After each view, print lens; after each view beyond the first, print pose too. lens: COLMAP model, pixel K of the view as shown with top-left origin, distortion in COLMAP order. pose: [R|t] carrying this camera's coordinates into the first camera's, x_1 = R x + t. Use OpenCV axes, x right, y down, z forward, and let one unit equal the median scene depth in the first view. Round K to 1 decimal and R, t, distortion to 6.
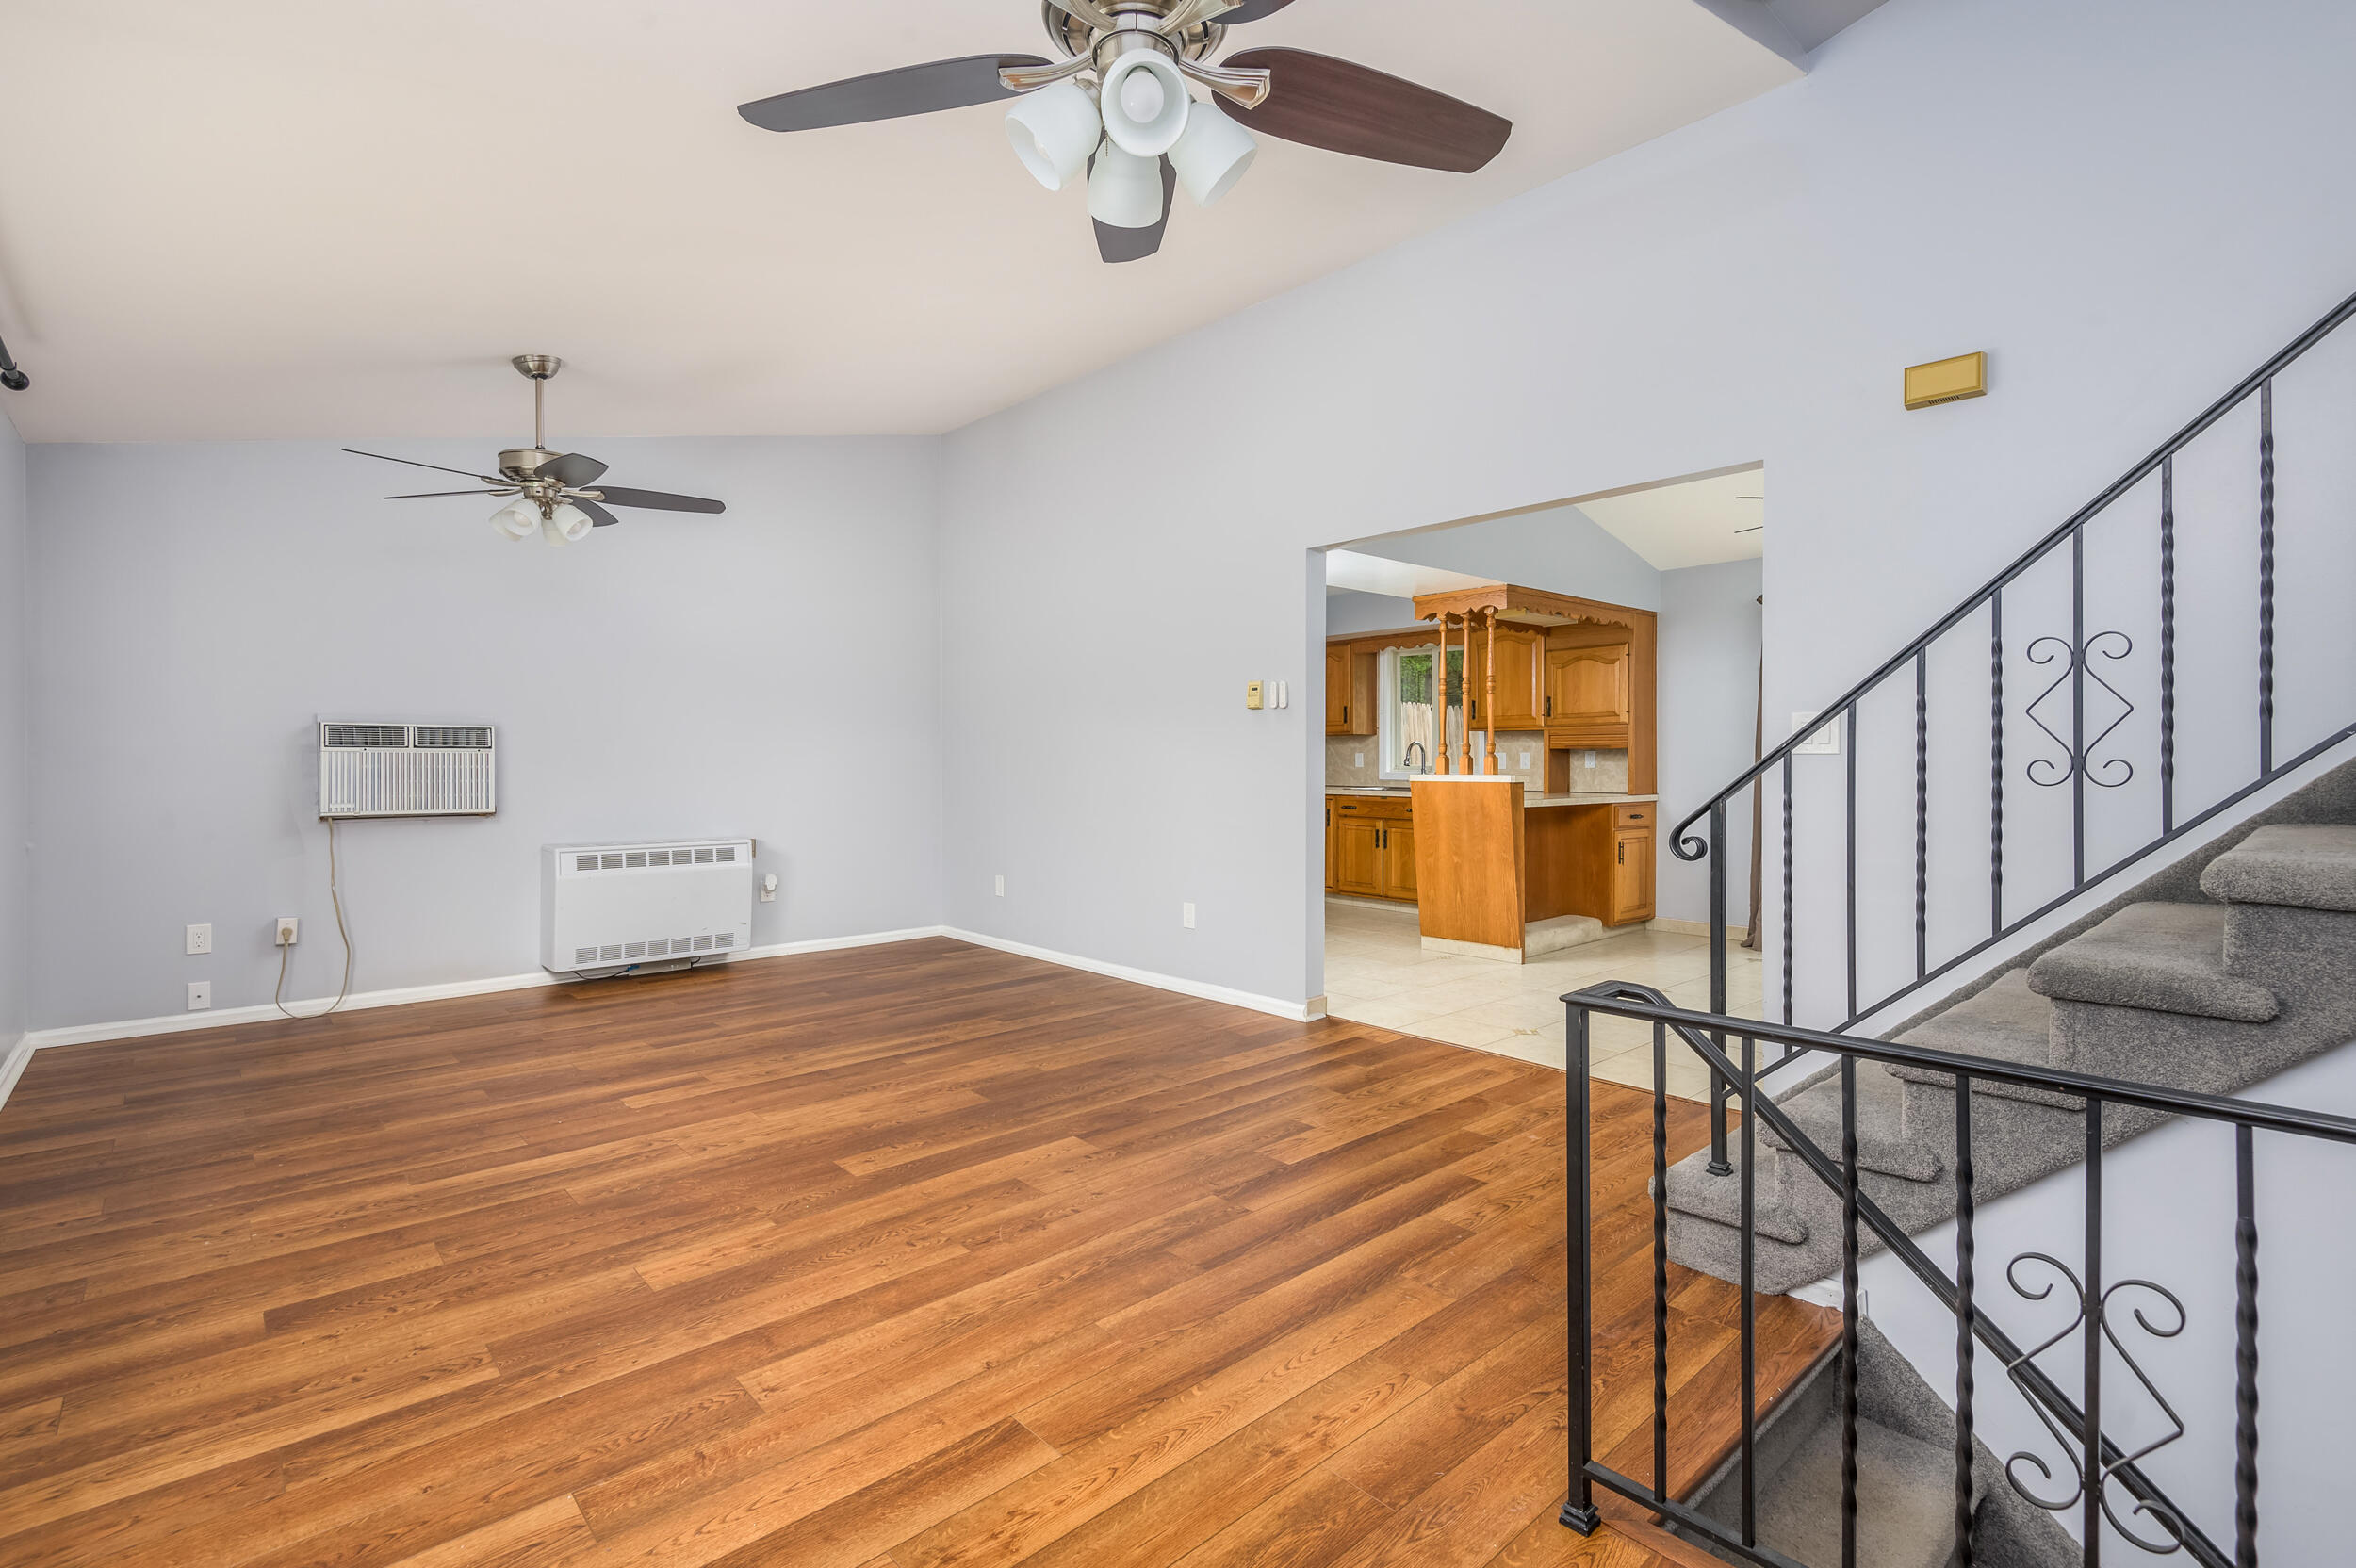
lens RADIAL K [[1077.8, 0, 1178.0], [0, 1077.8, 784.0], [0, 0, 1]] dist [0.002544, -0.000303]
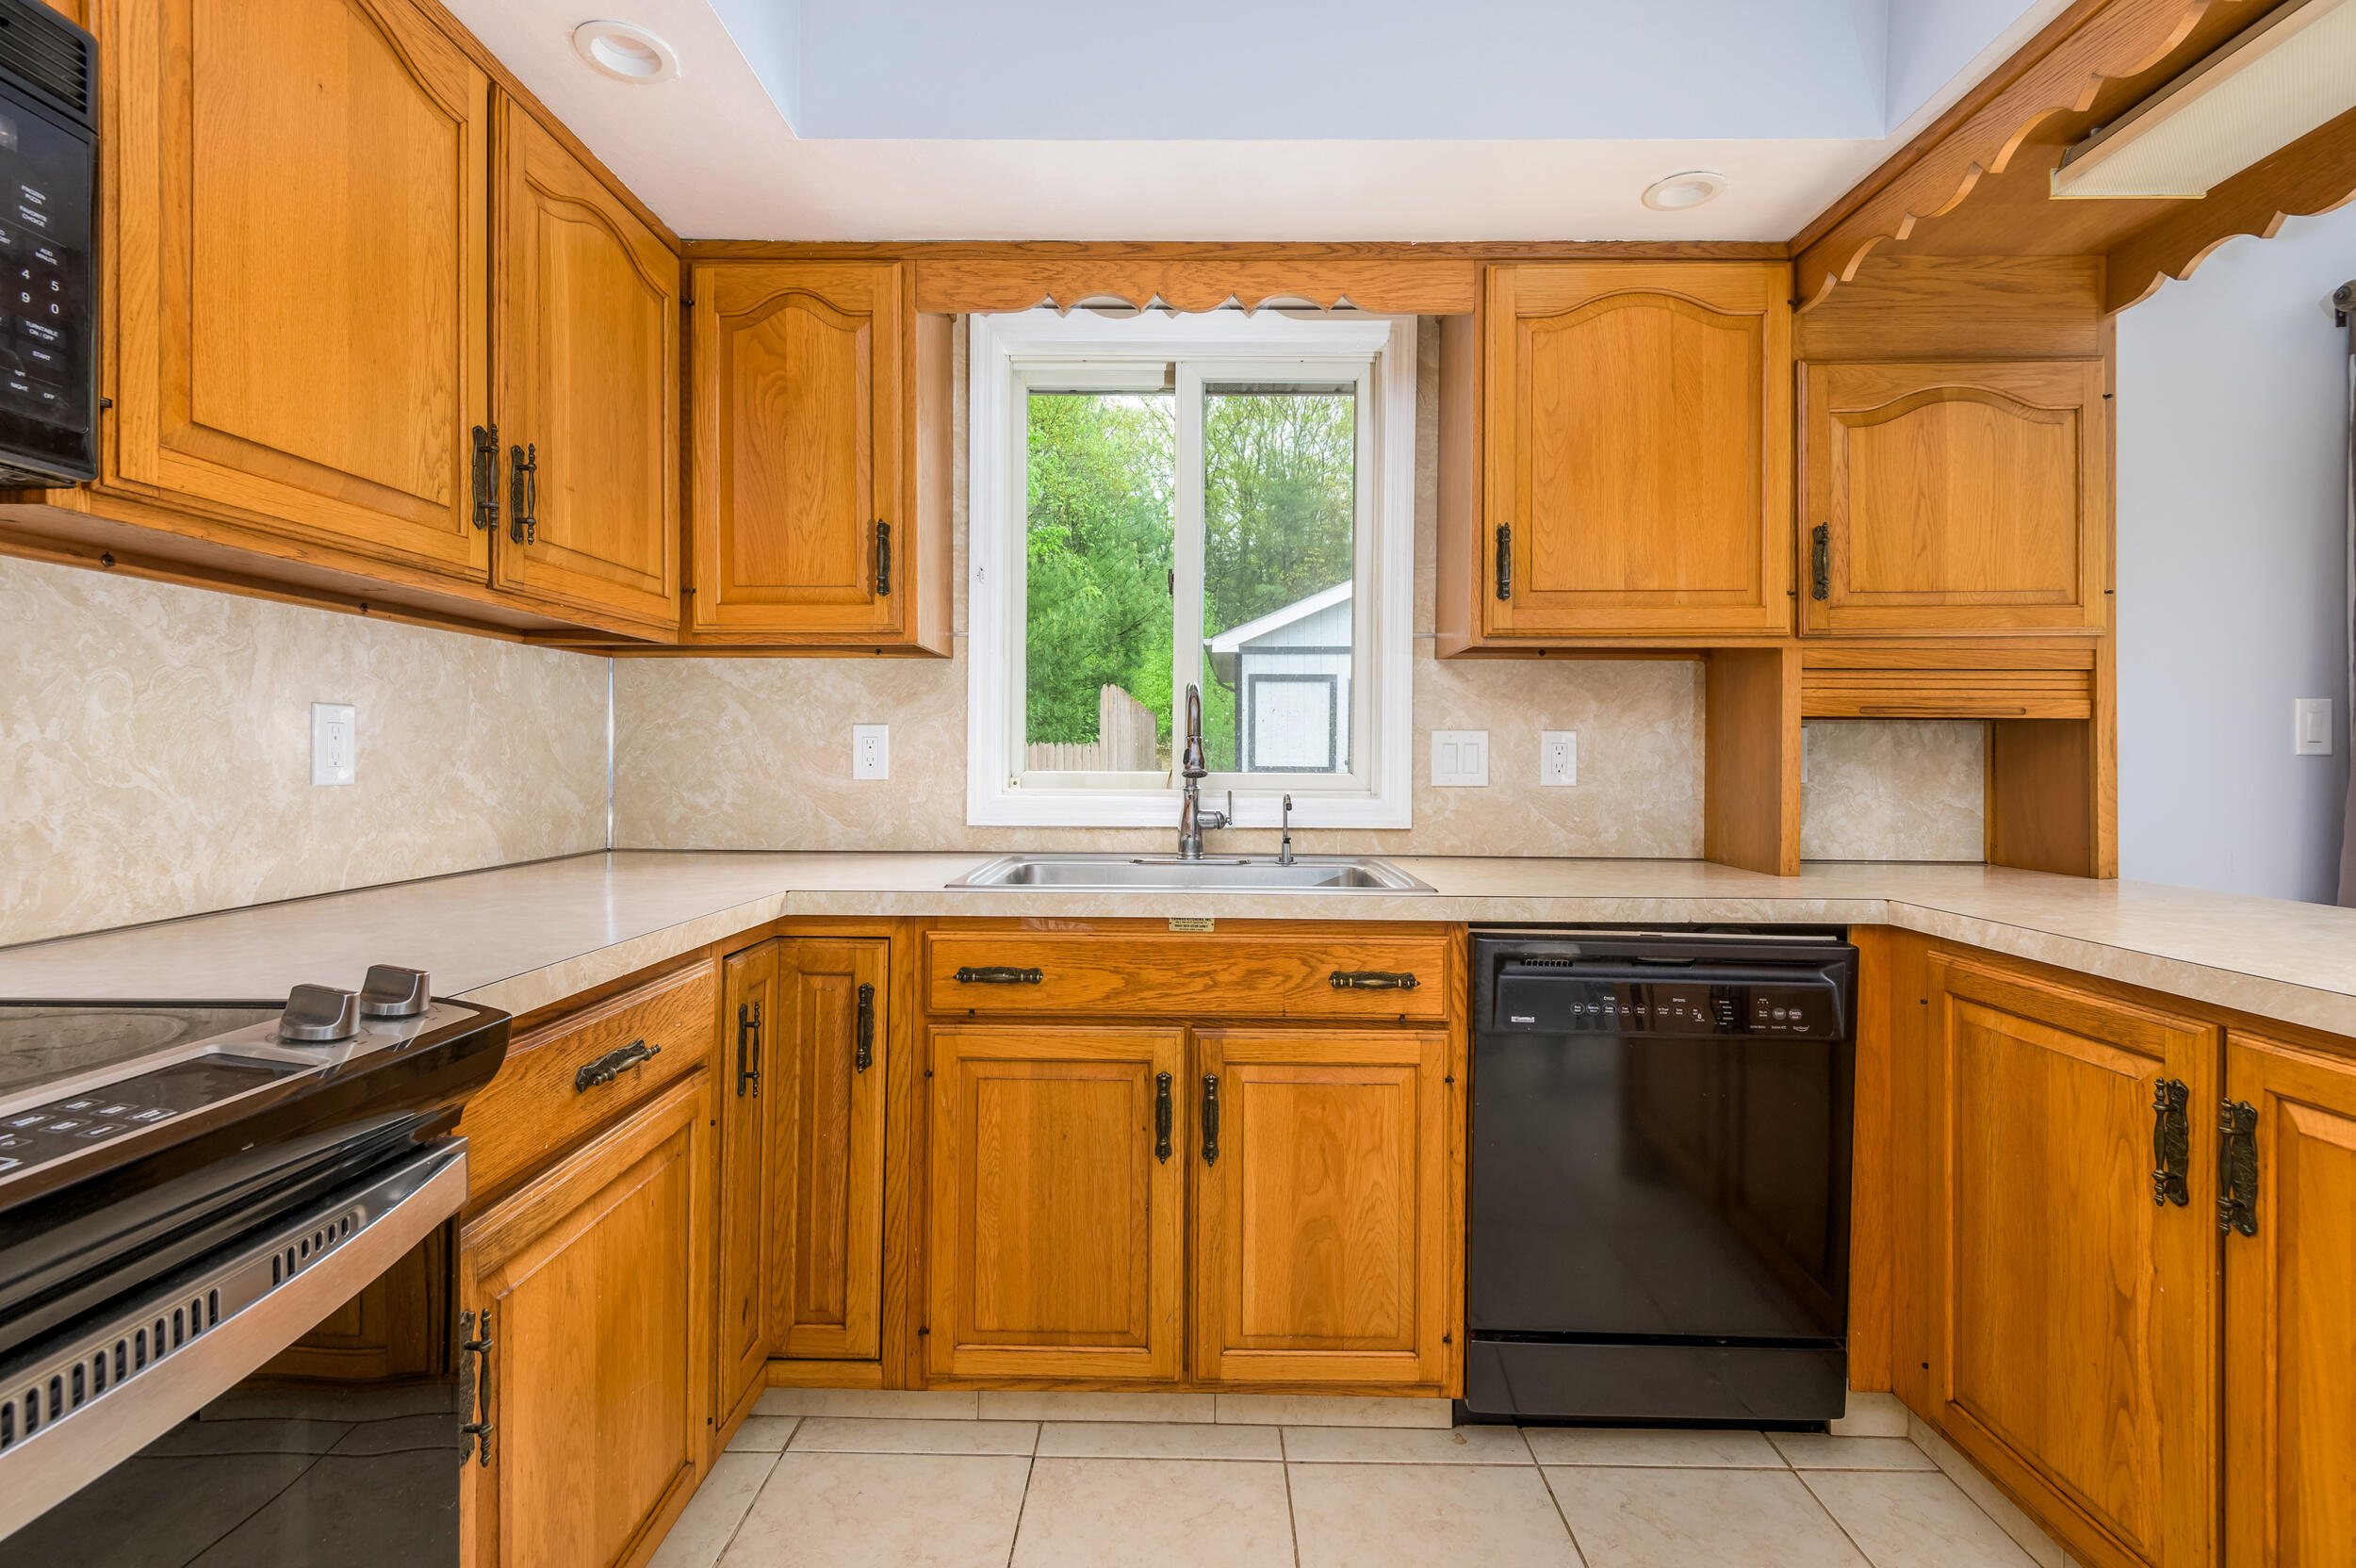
lens RADIAL K [[1064.6, 0, 1189.0], [0, 1064.6, 738.7], [0, 0, 1]] dist [0.037063, -0.025242]
pose [[0.679368, 0.009666, 0.733734, 0.086210], [0.013566, 0.999577, -0.025728, -0.055583], [-0.733673, 0.027433, 0.678949, 2.380382]]
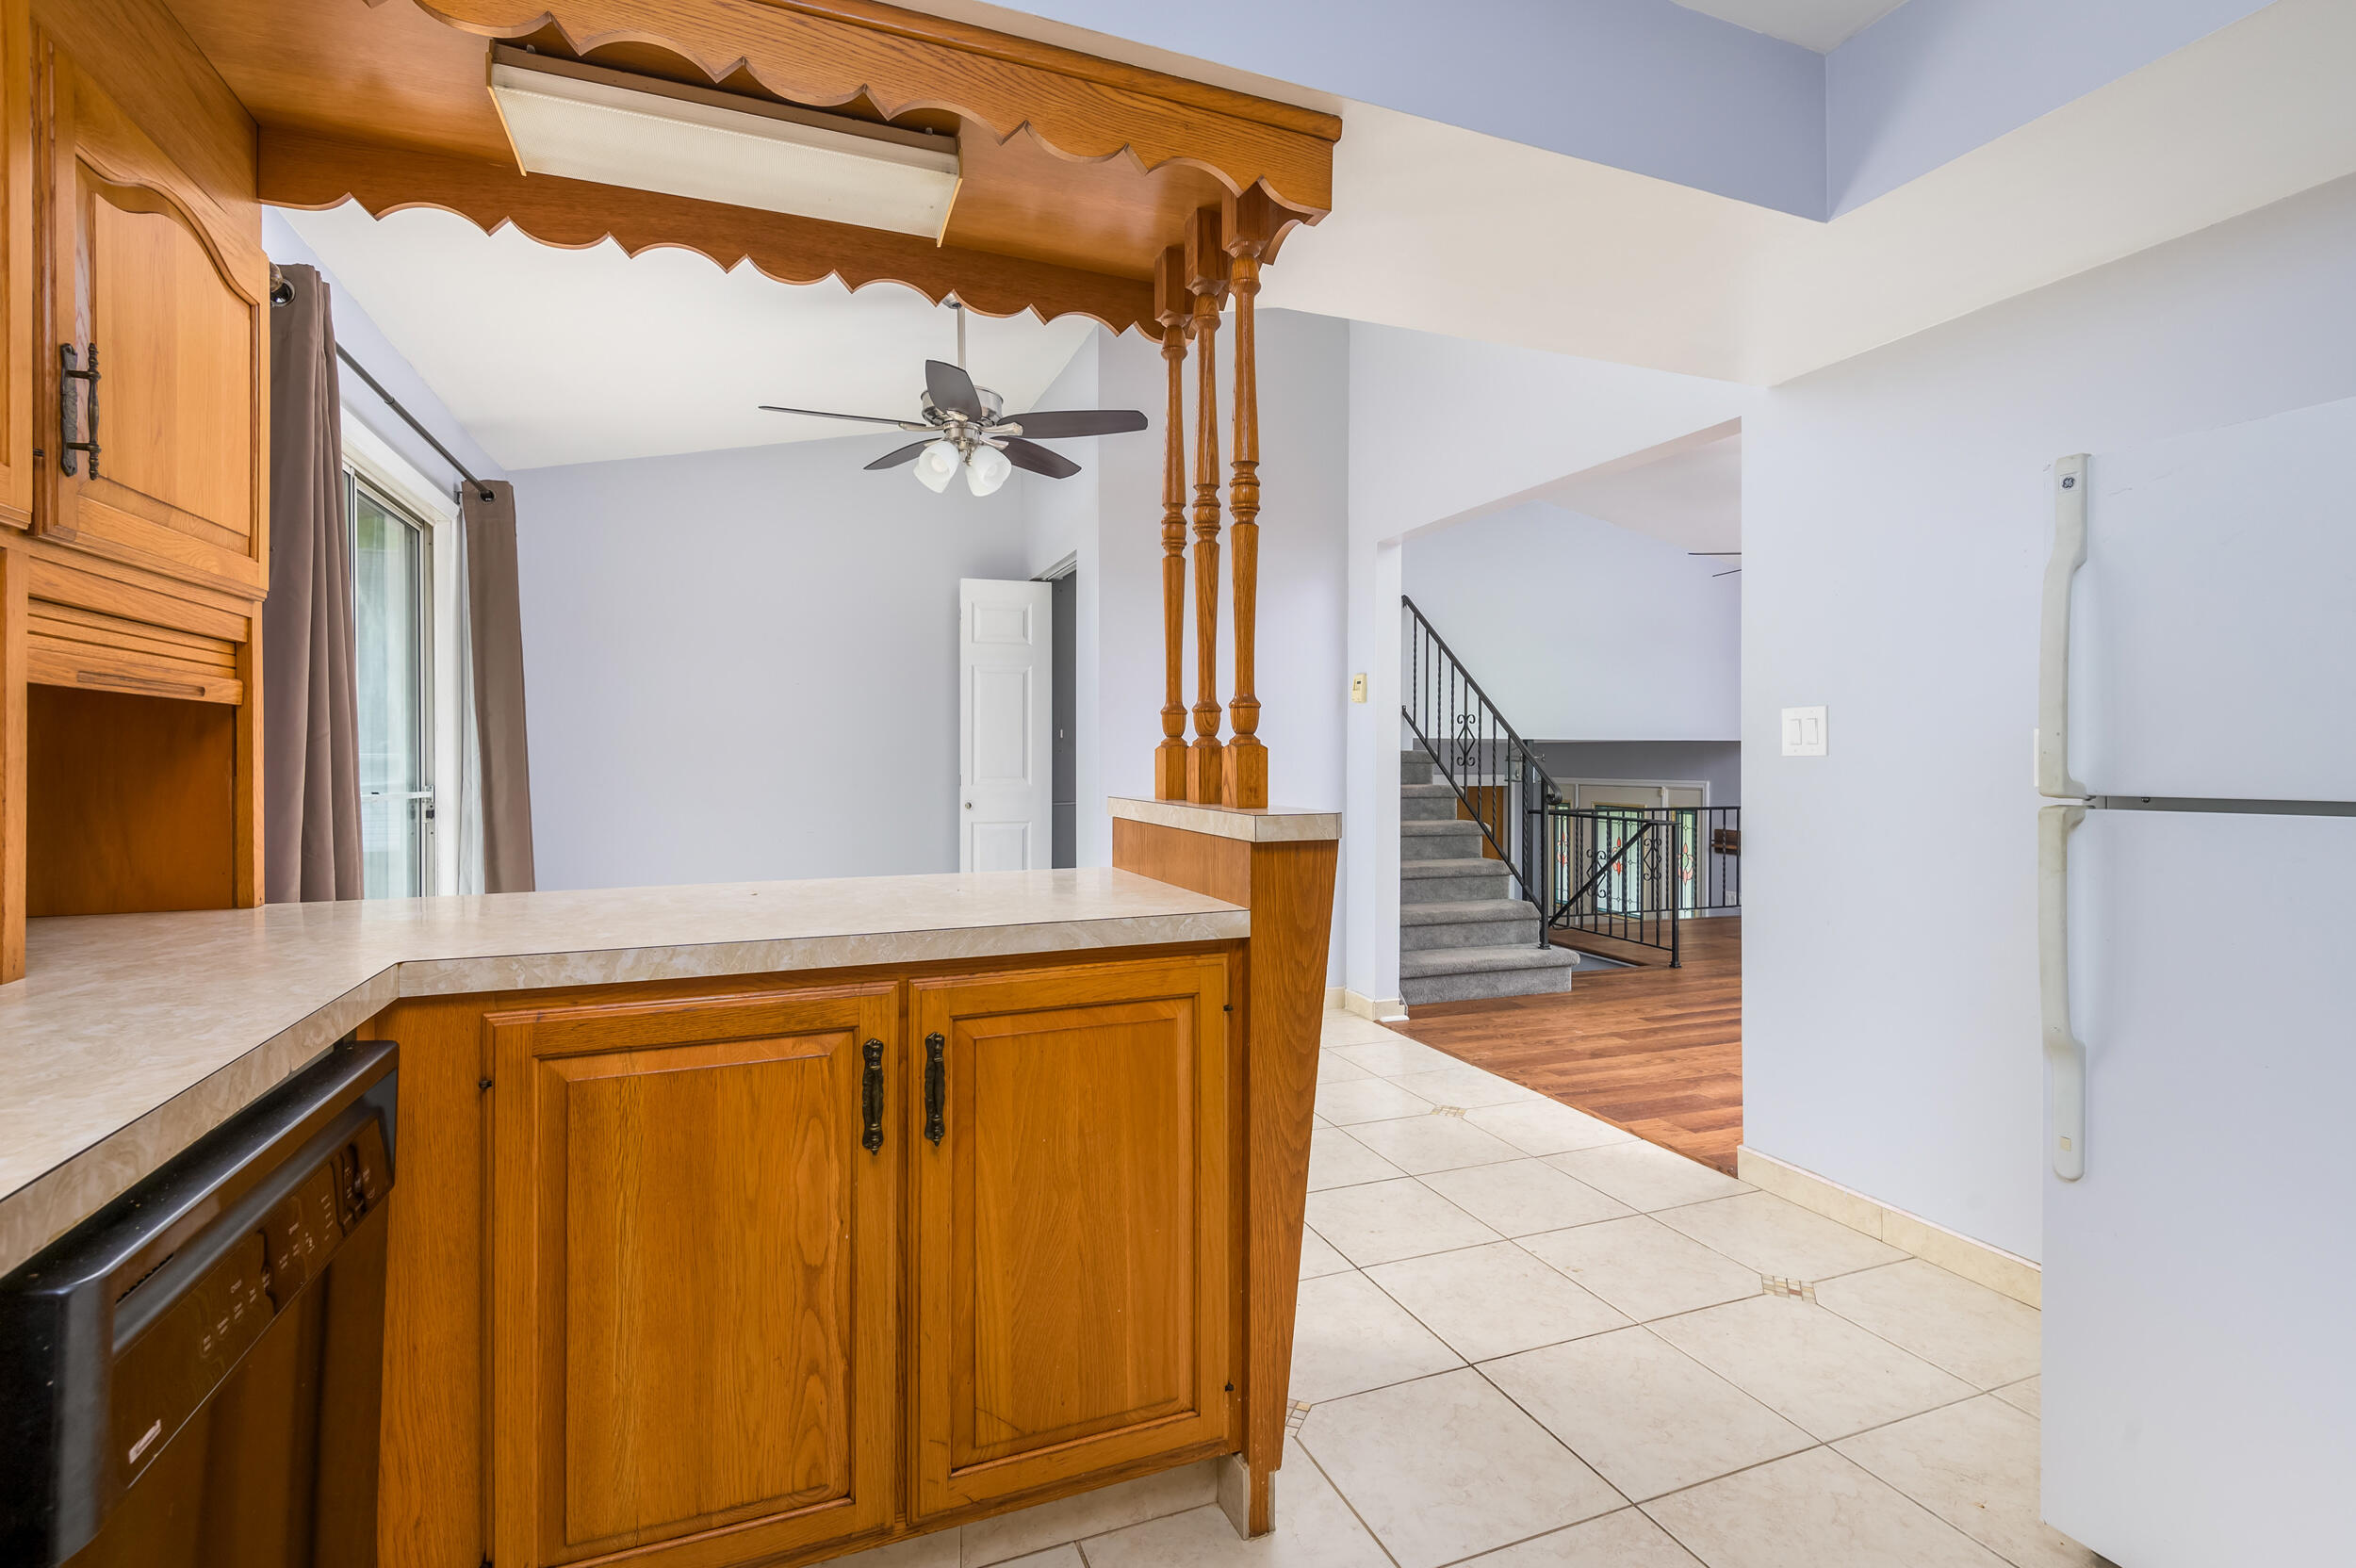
lens RADIAL K [[1077.8, 0, 1178.0], [0, 1077.8, 784.0], [0, 0, 1]] dist [0.002544, -0.000303]
pose [[-0.936193, -0.011352, 0.351302, 0.361477], [0.005385, 0.998898, 0.046628, -0.061174], [-0.351444, 0.045545, -0.935100, 2.767645]]
